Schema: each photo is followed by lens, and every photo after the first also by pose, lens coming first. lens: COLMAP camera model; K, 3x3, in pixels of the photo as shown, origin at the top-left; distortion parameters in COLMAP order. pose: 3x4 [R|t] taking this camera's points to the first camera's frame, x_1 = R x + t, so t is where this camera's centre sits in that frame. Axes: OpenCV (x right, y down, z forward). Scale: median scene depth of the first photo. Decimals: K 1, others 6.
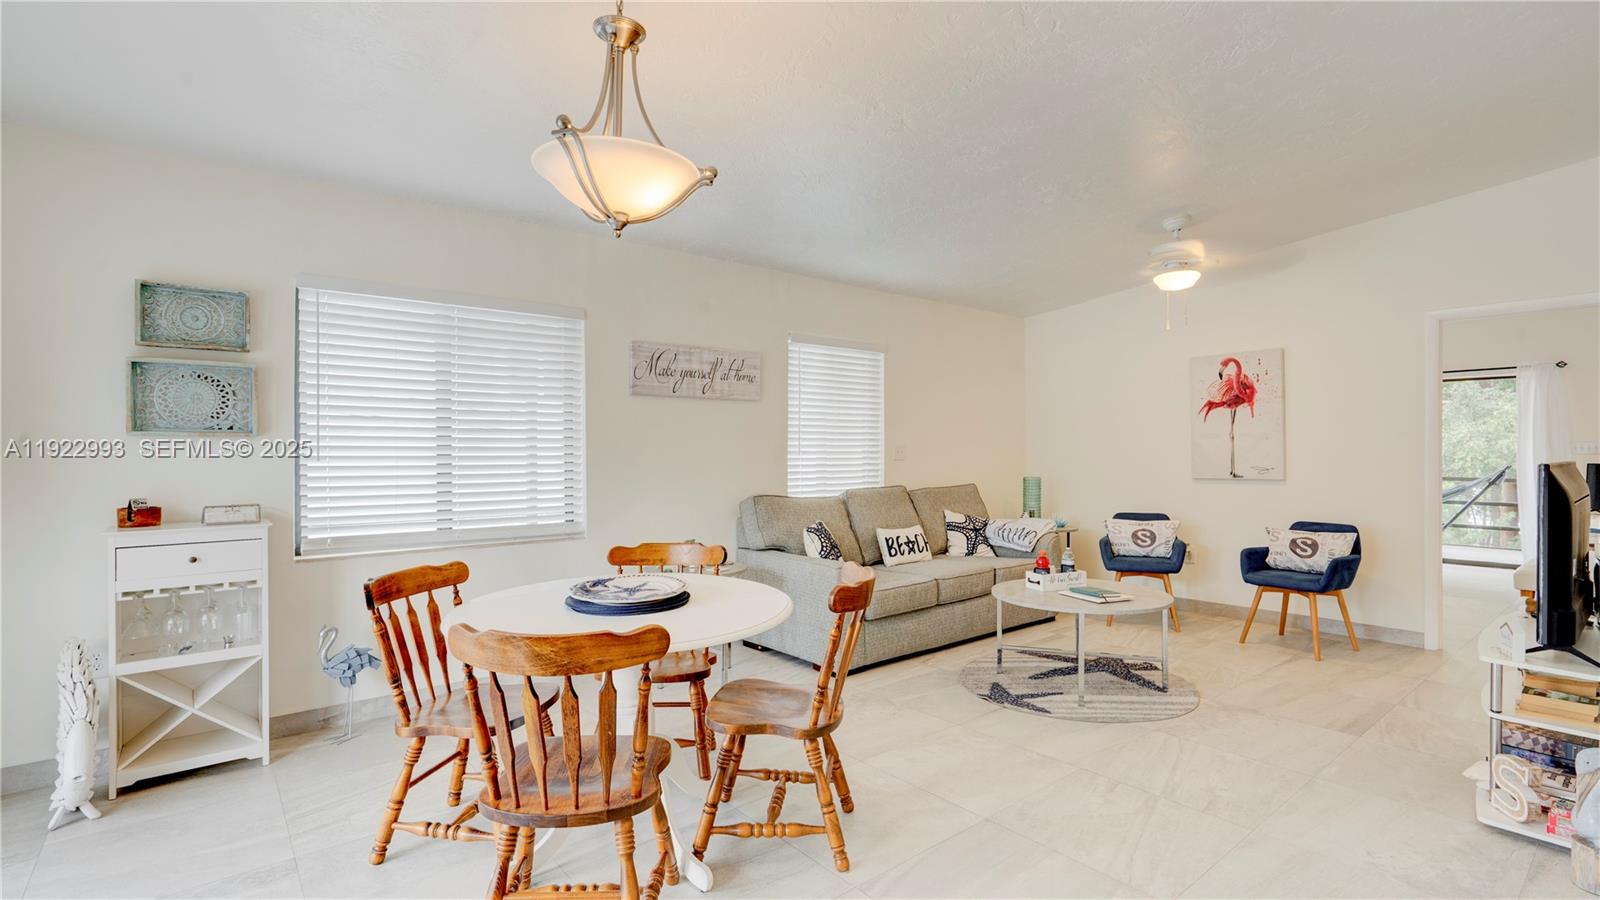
lens RADIAL K [[756.6, 0, 800.0], [0, 756.6, 450.0], [0, 0, 1]] dist [-0.082393, 0.065963]
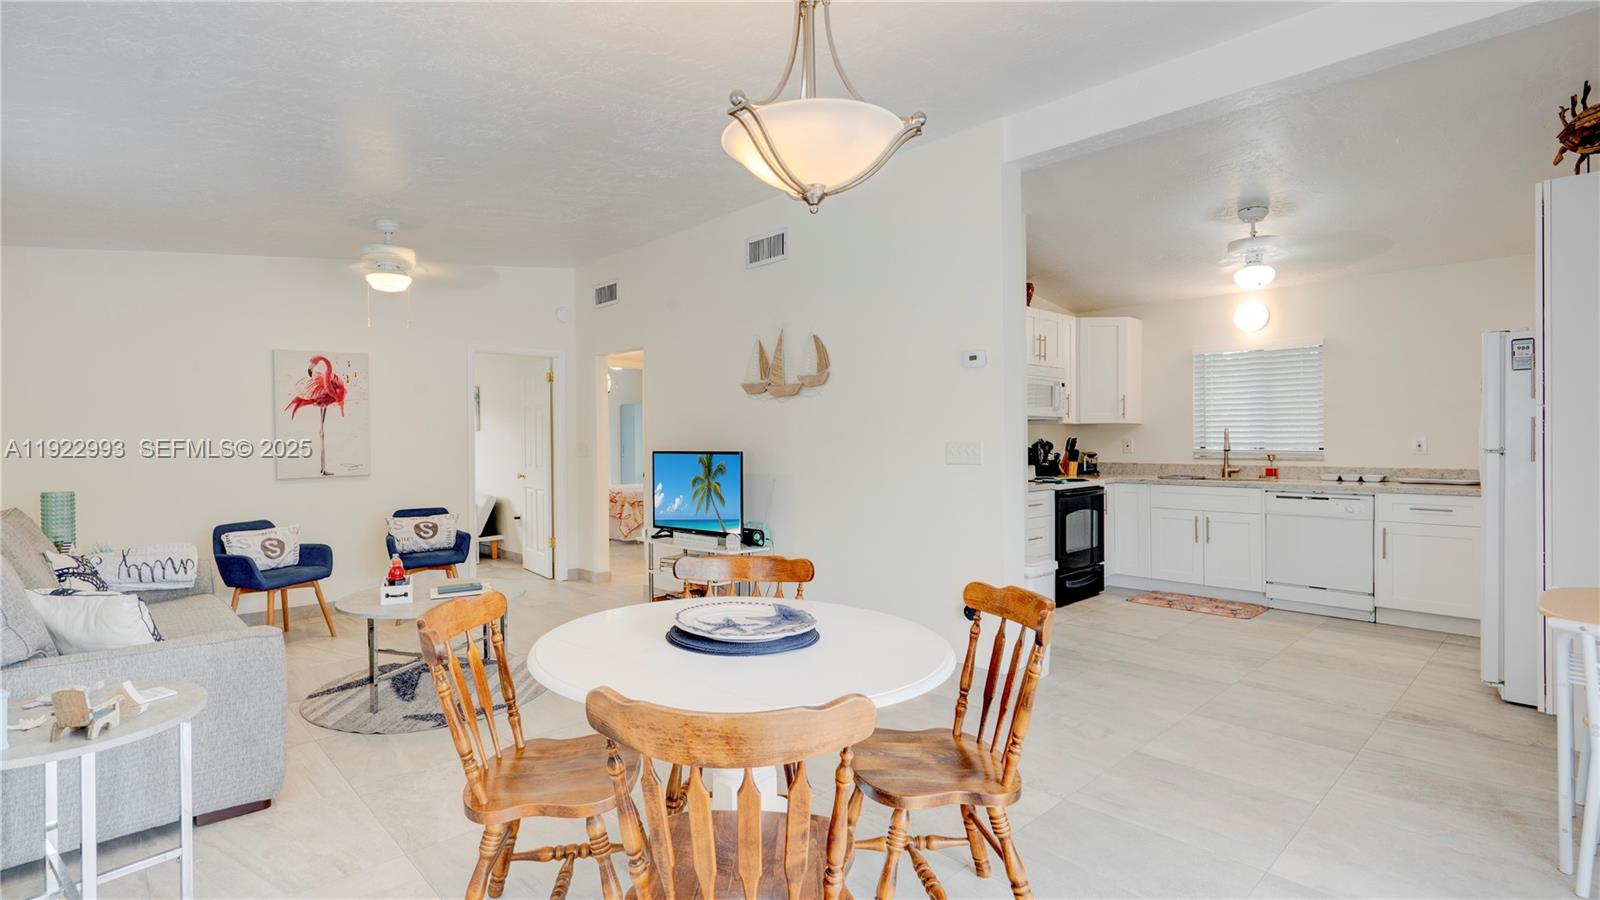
lens RADIAL K [[718.7, 0, 801.0], [0, 718.7, 428.2], [0, 0, 1]] dist [0.001407, 0.000462]
pose [[-0.082433, 0.018630, 0.996422, -0.505922], [0.011524, 0.999776, -0.017740, -0.002485], [-0.996530, 0.010021, -0.082629, 0.501472]]
